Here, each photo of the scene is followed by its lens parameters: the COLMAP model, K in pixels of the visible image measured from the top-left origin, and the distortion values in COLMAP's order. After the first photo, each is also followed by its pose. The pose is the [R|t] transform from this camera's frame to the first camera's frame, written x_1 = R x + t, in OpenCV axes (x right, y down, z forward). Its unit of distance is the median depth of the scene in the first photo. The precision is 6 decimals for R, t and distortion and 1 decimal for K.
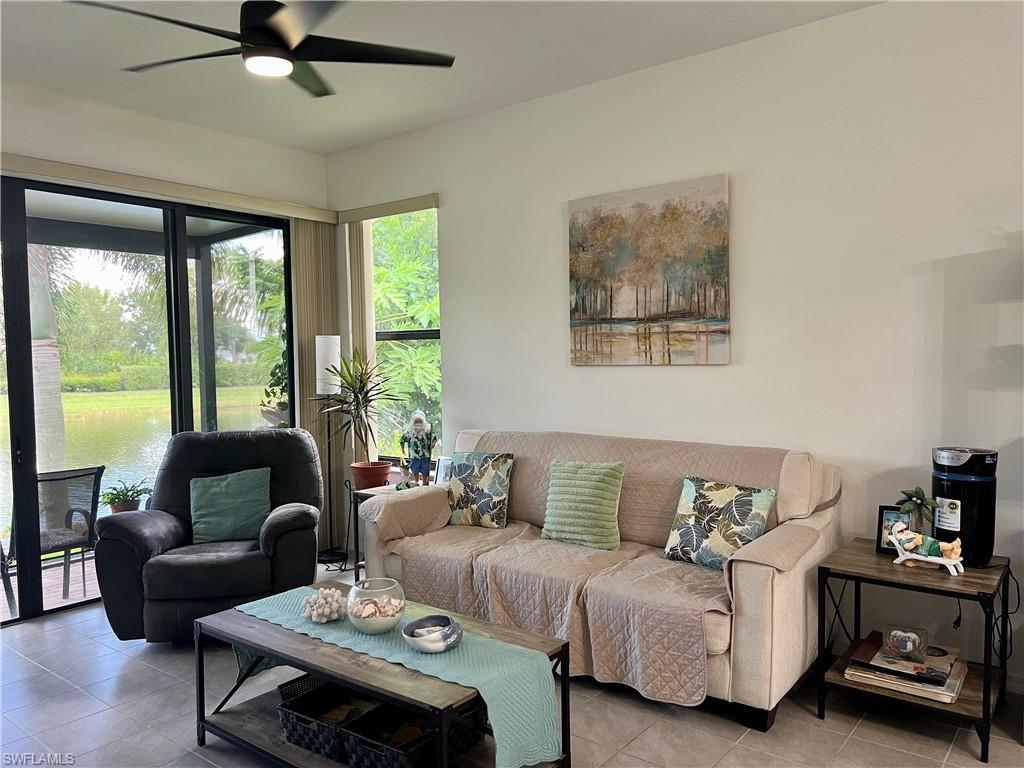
lens RADIAL K [[766.4, 0, 512.0], [0, 766.4, 384.0], [0, 0, 1]] dist [0.031447, -0.001058]
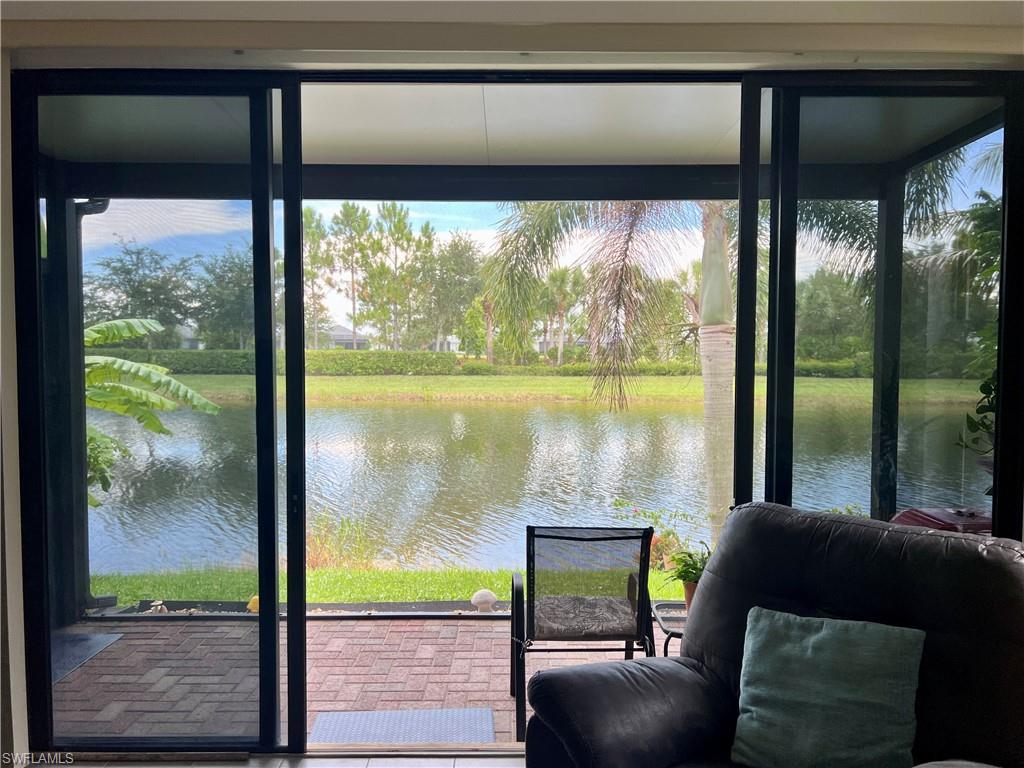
lens RADIAL K [[766.4, 0, 512.0], [0, 766.4, 384.0], [0, 0, 1]] dist [0.031447, -0.001058]
pose [[0.620988, 0.059634, -0.781548, -0.066002], [-0.044809, 0.998172, 0.040559, -0.015549], [0.782538, 0.009834, 0.622525, 0.279731]]
